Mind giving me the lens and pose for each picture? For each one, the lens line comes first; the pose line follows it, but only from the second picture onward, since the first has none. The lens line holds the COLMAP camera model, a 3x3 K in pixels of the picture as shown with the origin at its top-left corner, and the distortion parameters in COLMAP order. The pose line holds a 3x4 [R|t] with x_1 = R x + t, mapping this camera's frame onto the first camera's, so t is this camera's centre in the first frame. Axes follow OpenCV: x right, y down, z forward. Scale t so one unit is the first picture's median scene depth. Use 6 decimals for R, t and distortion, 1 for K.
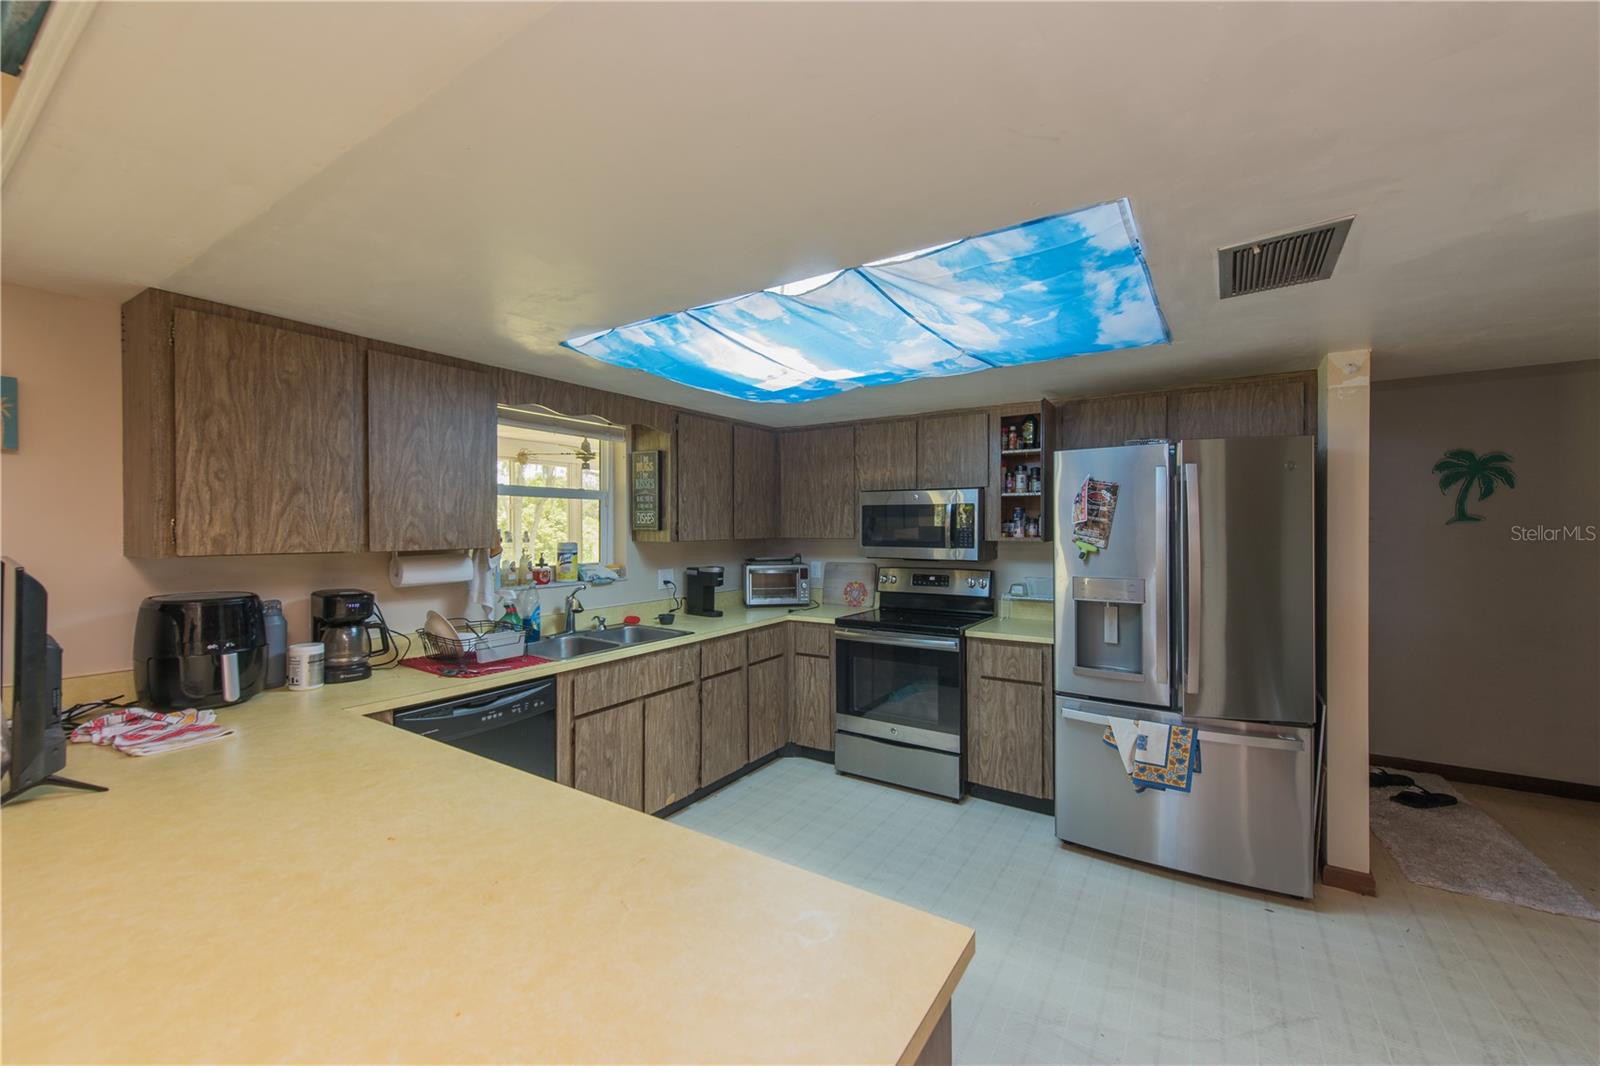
lens RADIAL K [[627.4, 0, 802.8], [0, 627.4, 532.5], [0, 0, 1]] dist [0.012800, -0.000888]
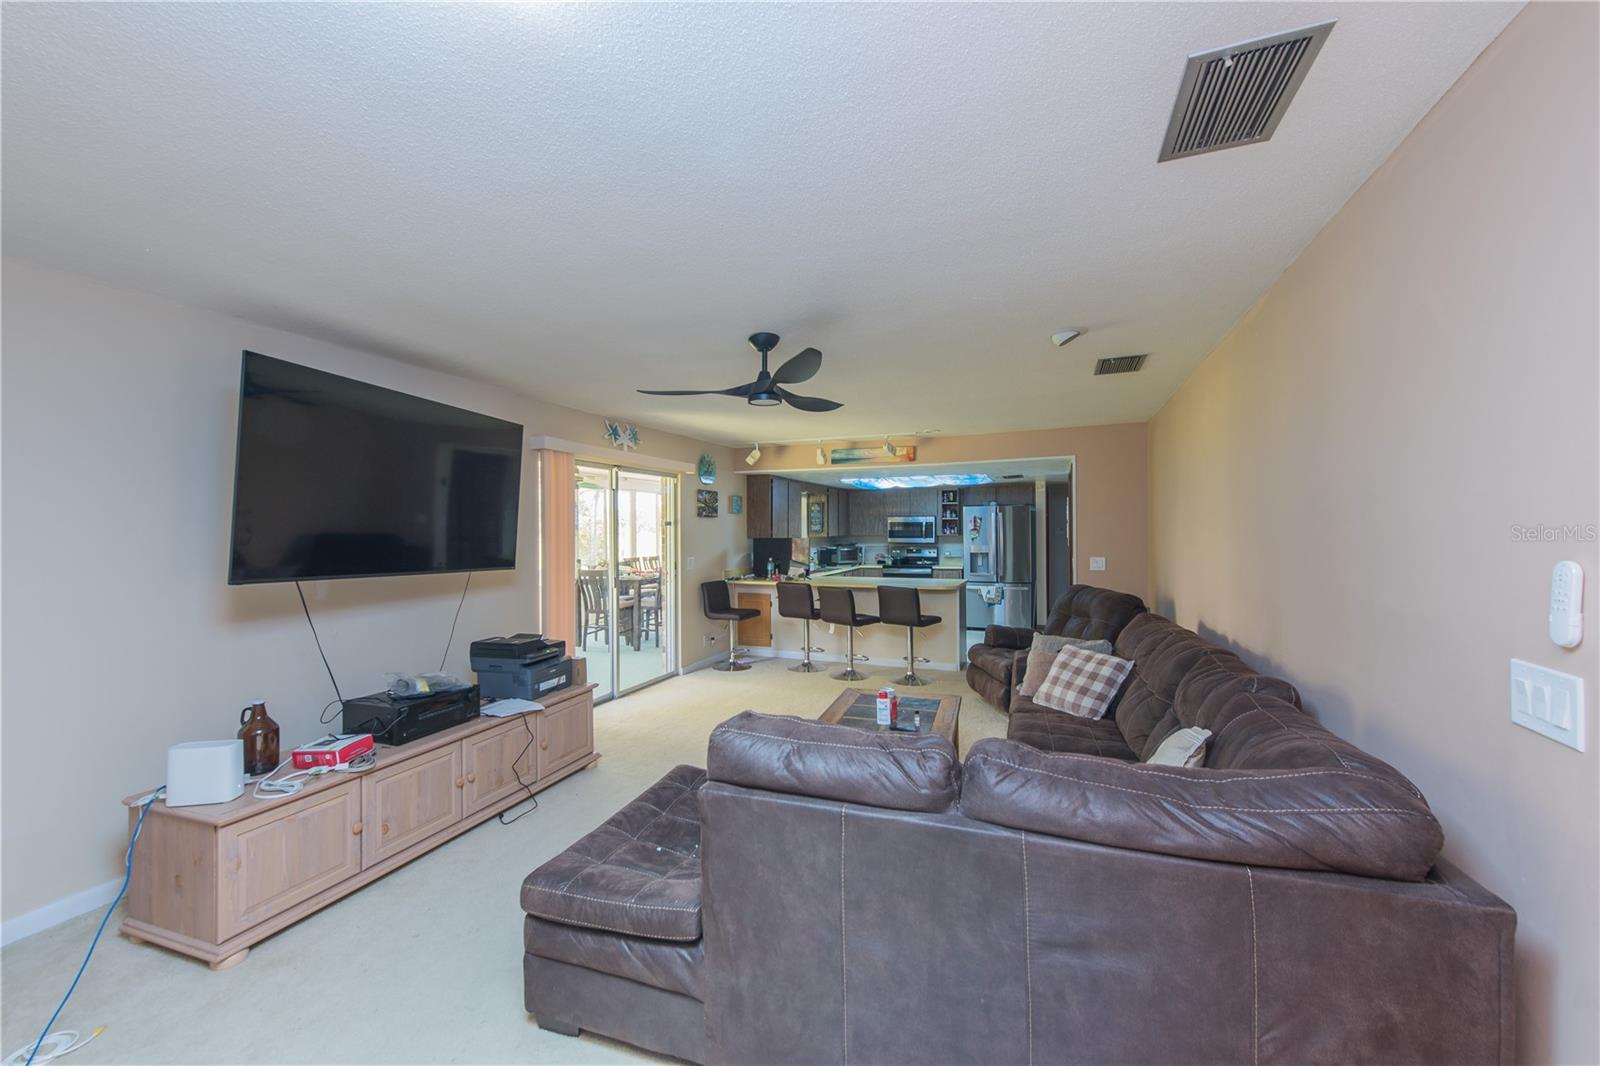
lens RADIAL K [[627.4, 0, 801.5], [0, 627.4, 533.7], [0, 0, 1]] dist [0.012800, -0.000888]
pose [[0.980103, -0.005338, 0.198418, -0.775209], [0.006966, 0.999948, -0.007507, 0.019824], [-0.198368, 0.008740, 0.980089, -1.463186]]
